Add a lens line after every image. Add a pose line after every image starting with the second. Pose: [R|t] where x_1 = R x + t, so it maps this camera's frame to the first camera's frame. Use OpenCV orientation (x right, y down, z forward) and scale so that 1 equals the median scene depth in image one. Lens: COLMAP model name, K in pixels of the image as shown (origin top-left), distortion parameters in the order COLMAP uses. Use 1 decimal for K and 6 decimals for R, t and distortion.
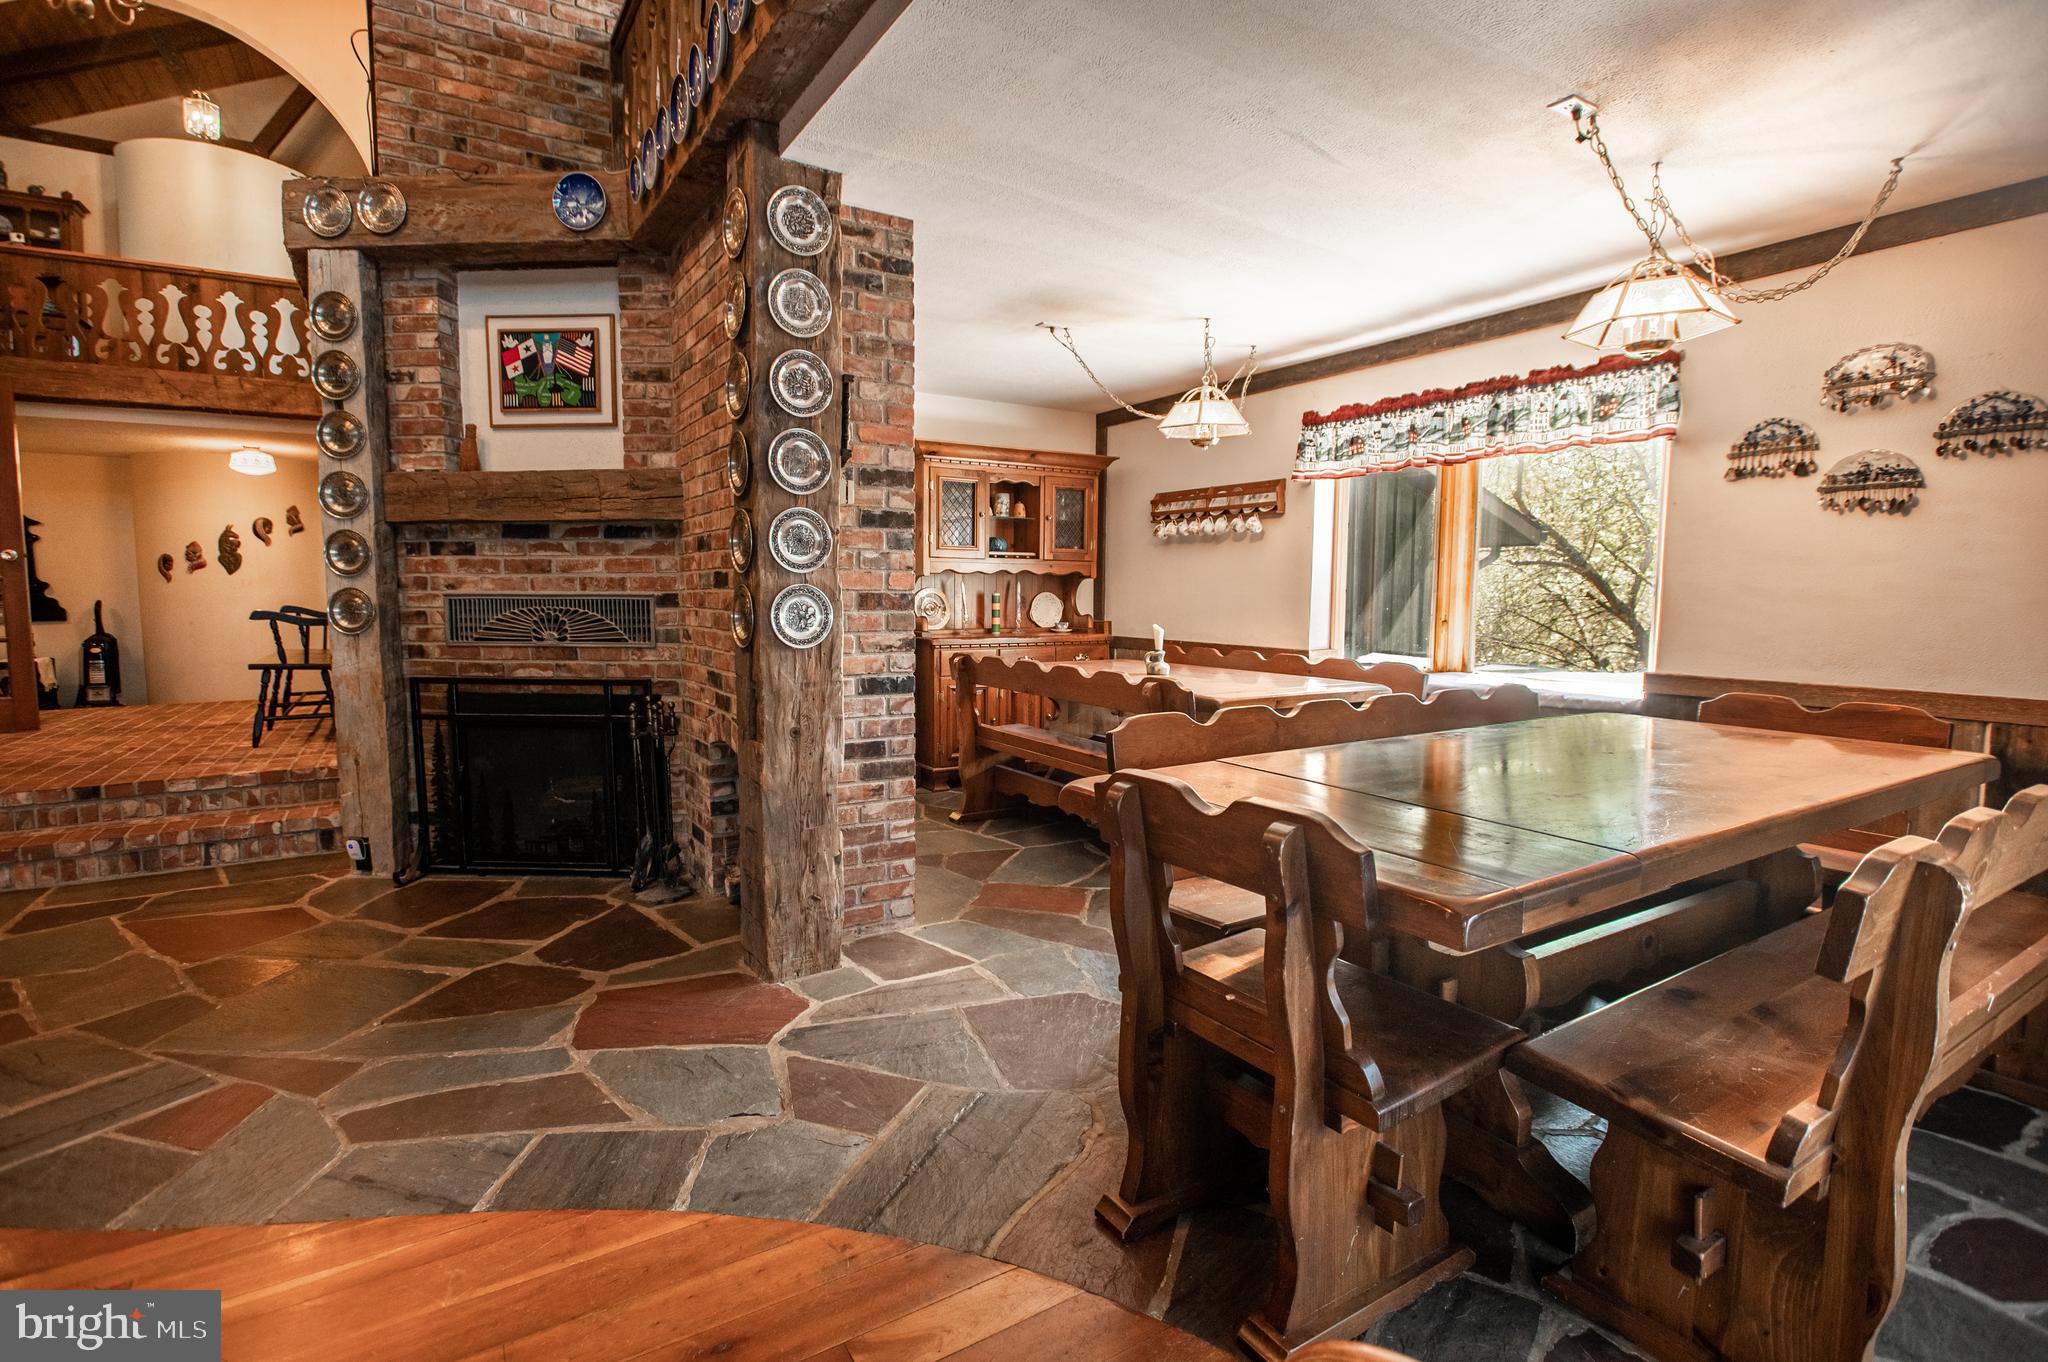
lens RADIAL K [[960.4, 0, 1015.5], [0, 960.4, 677.4], [0, 0, 1]] dist [-0.004895, -0.005638]
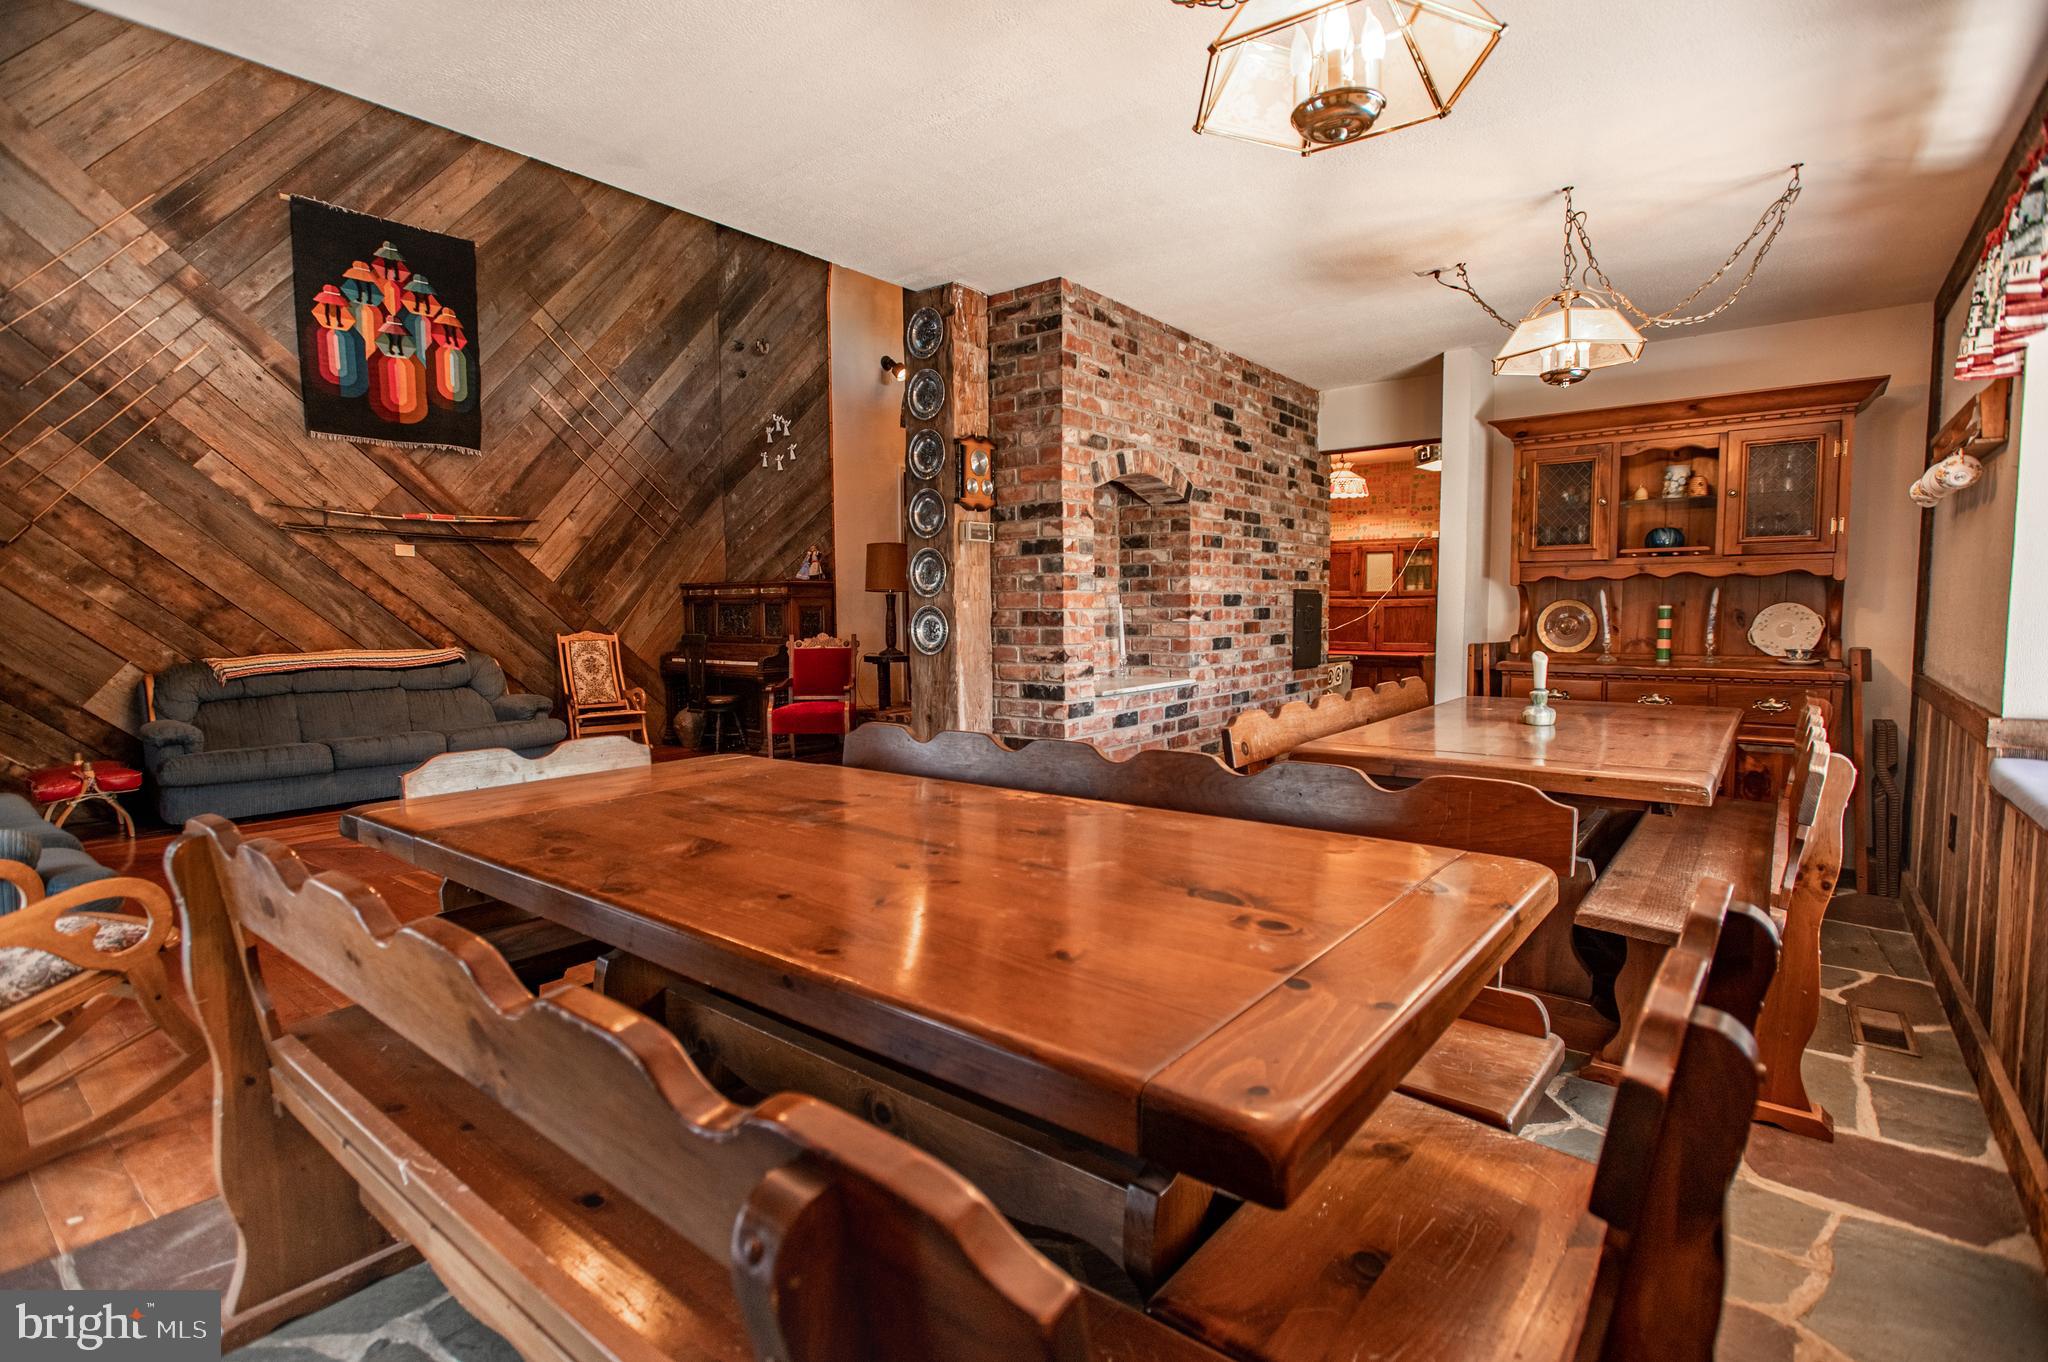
lens RADIAL K [[963.3, 0, 1022.9], [0, 963.3, 675.8], [0, 0, 1]] dist [-0.010391, -0.001112]
pose [[0.337387, 0.057177, -0.939628, 0.770529], [-0.071586, 0.996822, 0.034953, -0.040684], [0.938640, 0.055471, 0.340407, 0.487205]]
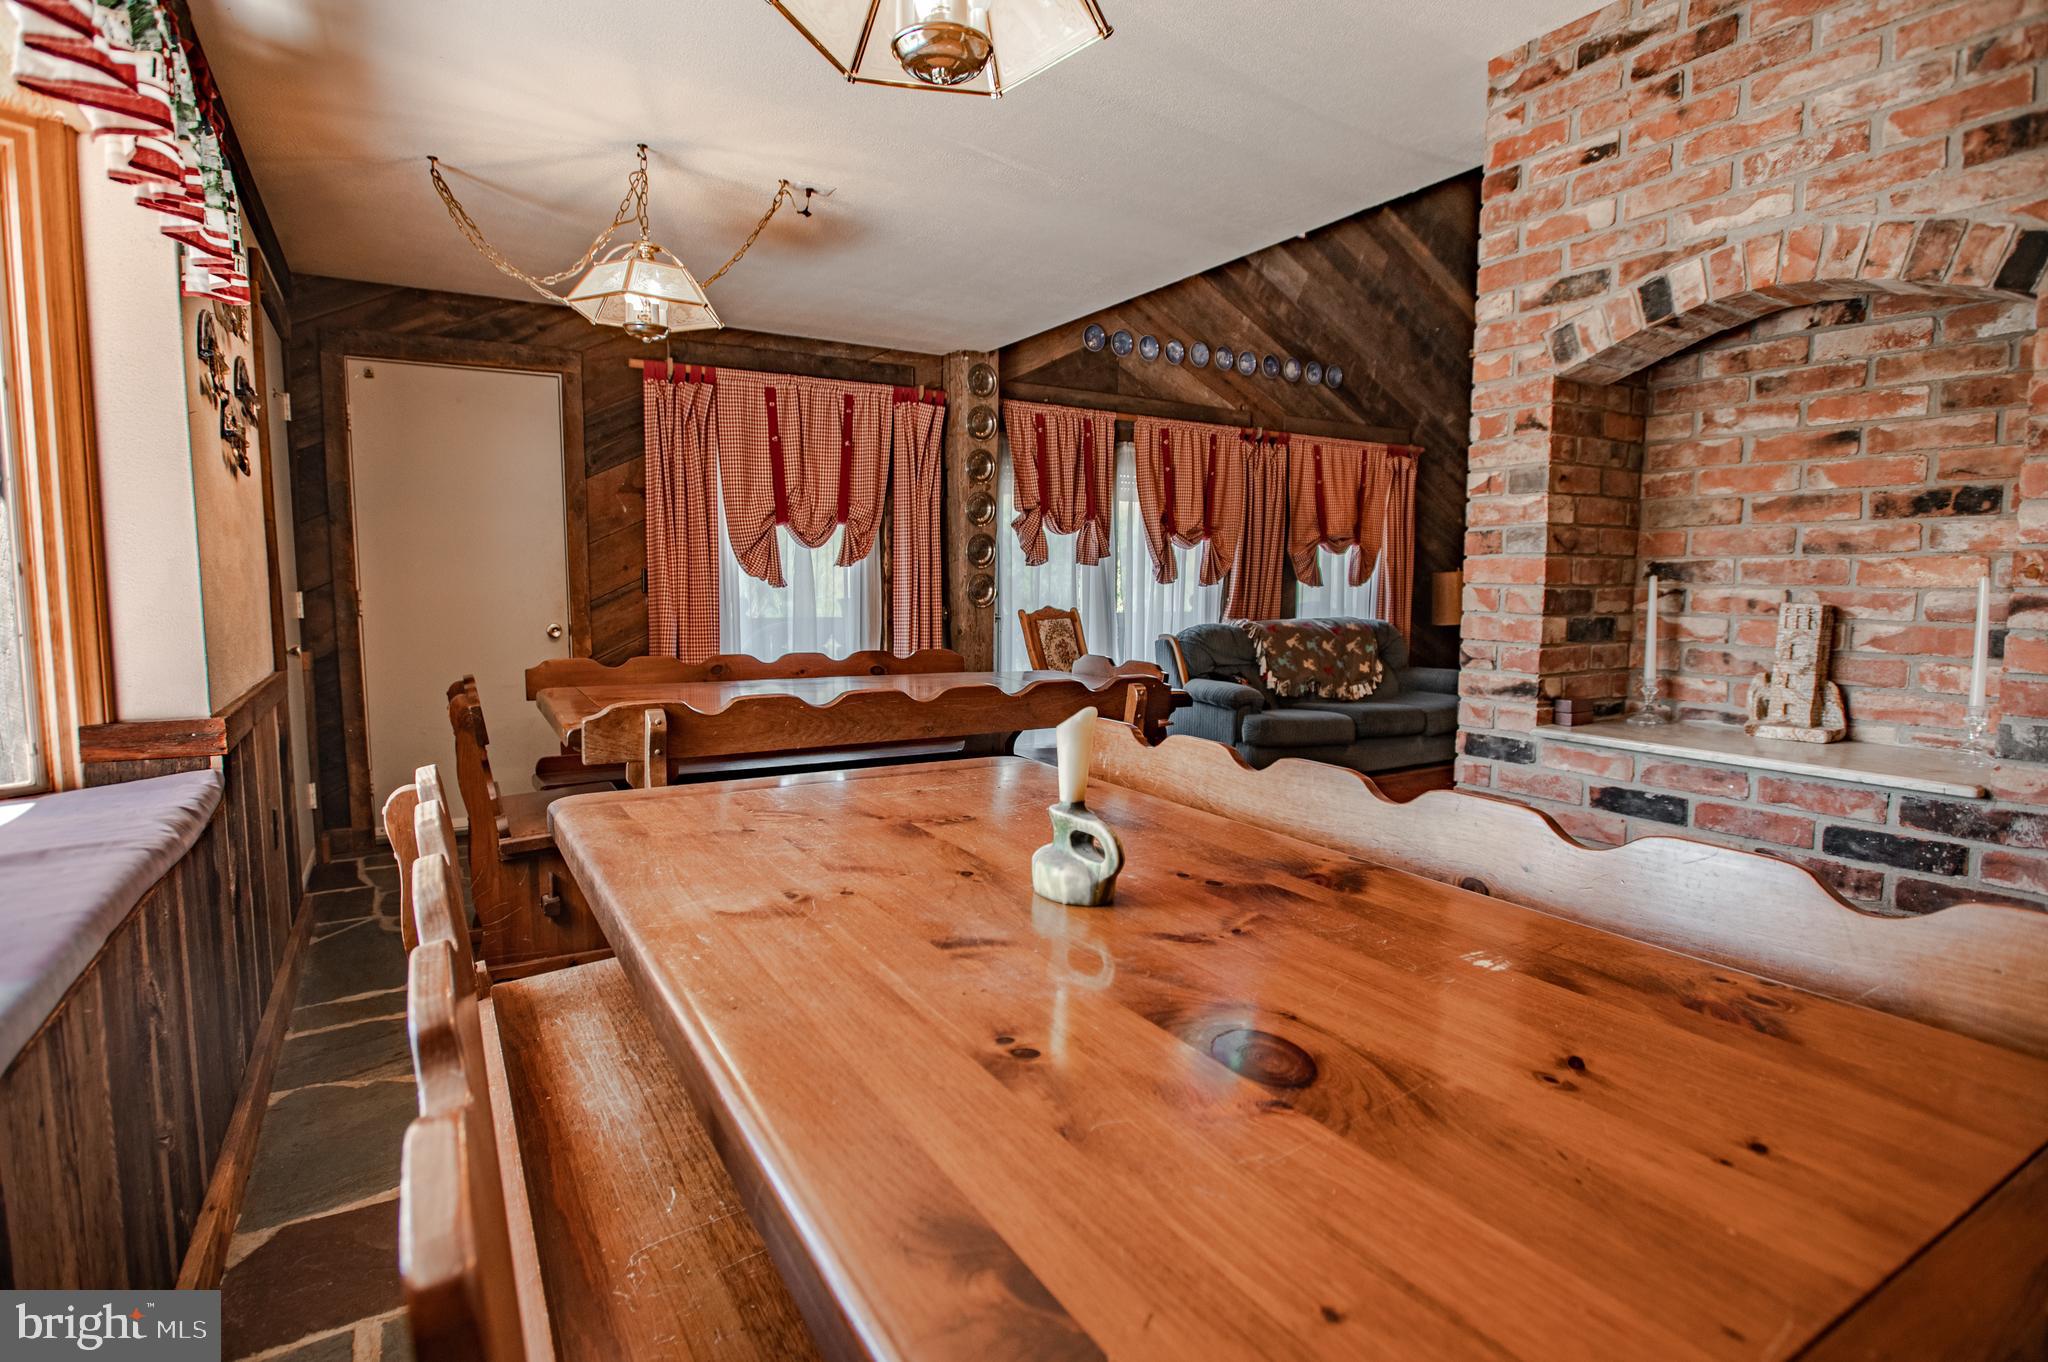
lens RADIAL K [[1022.6, 0, 1019.4], [0, 1022.6, 676.5], [0, 0, 1]] dist [-0.012150, -0.001315]
pose [[-0.999738, -0.013619, 0.018401, 0.161514], [-0.010036, 0.983173, 0.182400, -0.133898], [-0.020576, 0.182168, -0.983052, 1.502126]]
